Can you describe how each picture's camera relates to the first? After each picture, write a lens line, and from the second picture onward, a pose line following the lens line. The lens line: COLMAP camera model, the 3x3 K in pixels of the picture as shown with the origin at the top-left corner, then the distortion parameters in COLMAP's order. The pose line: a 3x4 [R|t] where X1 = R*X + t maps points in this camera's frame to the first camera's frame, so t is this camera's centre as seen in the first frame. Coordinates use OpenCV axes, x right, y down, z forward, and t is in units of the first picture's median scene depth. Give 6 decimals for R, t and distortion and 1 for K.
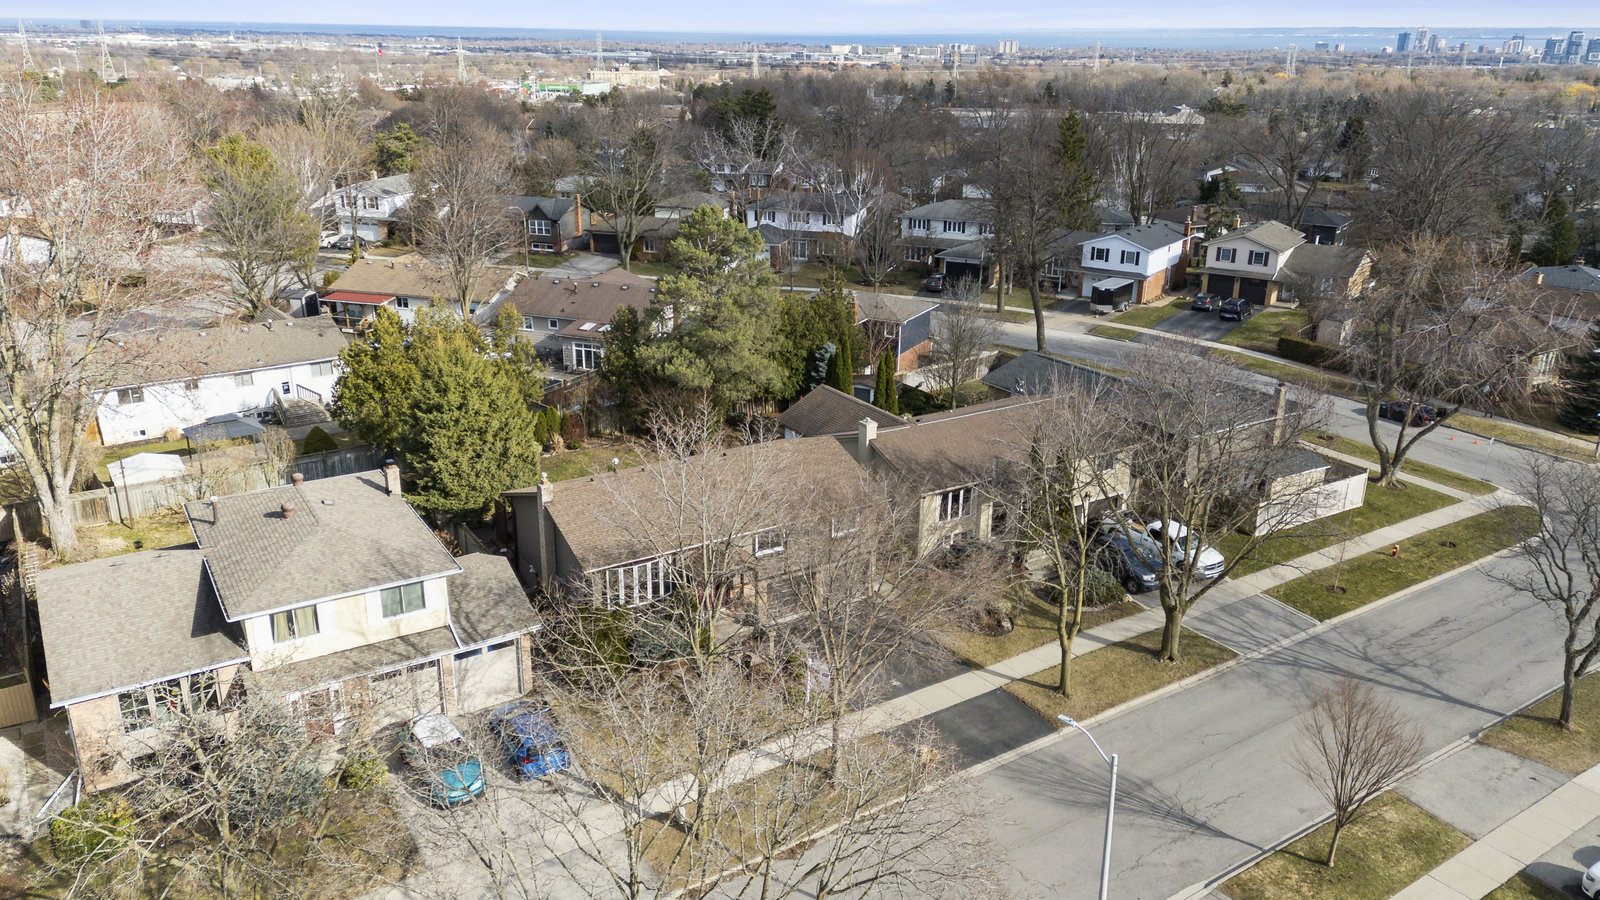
lens RADIAL K [[1183.3, 0, 805.9], [0, 1183.3, 444.5], [0, 0, 1]] dist [0.091242, -0.075770]
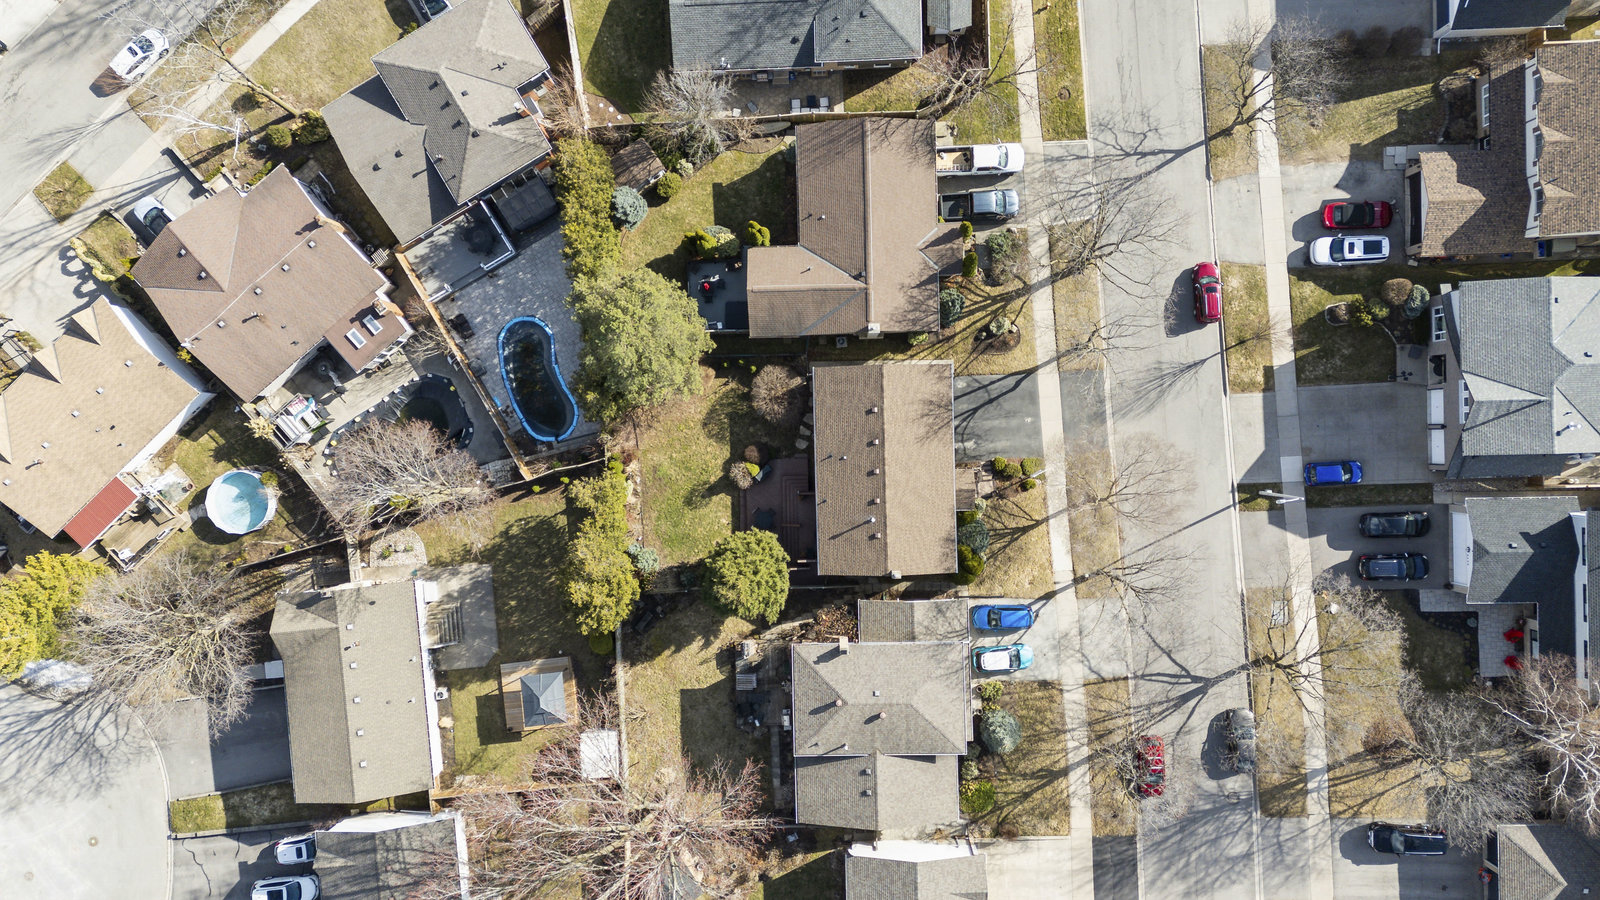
lens RADIAL K [[1177.6, 0, 801.8], [0, 1177.6, 442.8], [0, 0, 1]] dist [0.125796, -0.184094]
pose [[0.509036, -0.860091, -0.033555, -0.049175], [0.319641, 0.152693, 0.935155, -1.180596], [-0.799195, -0.486753, 0.352647, 0.458338]]
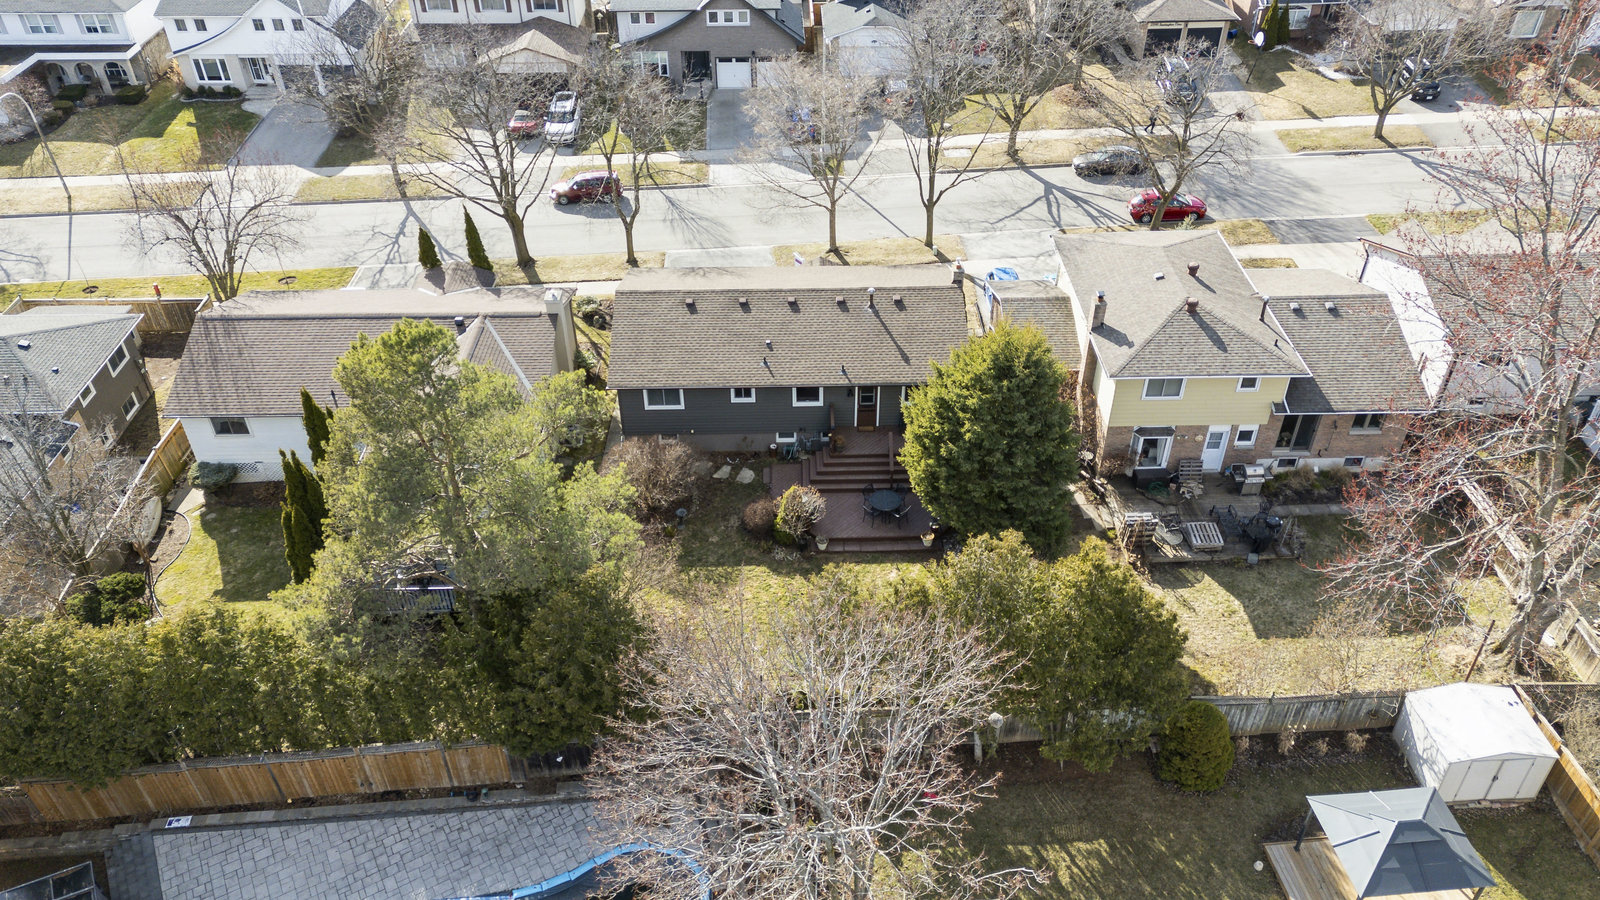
lens RADIAL K [[1173.0, 0, 801.6], [0, 1173.0, 442.4], [0, 0, 1]] dist [0.086192, -0.069343]
pose [[-0.858160, -0.314165, 0.406031, -0.417558], [0.164402, 0.581074, 0.797073, -0.530777], [-0.486347, 0.750768, -0.447005, 1.222672]]
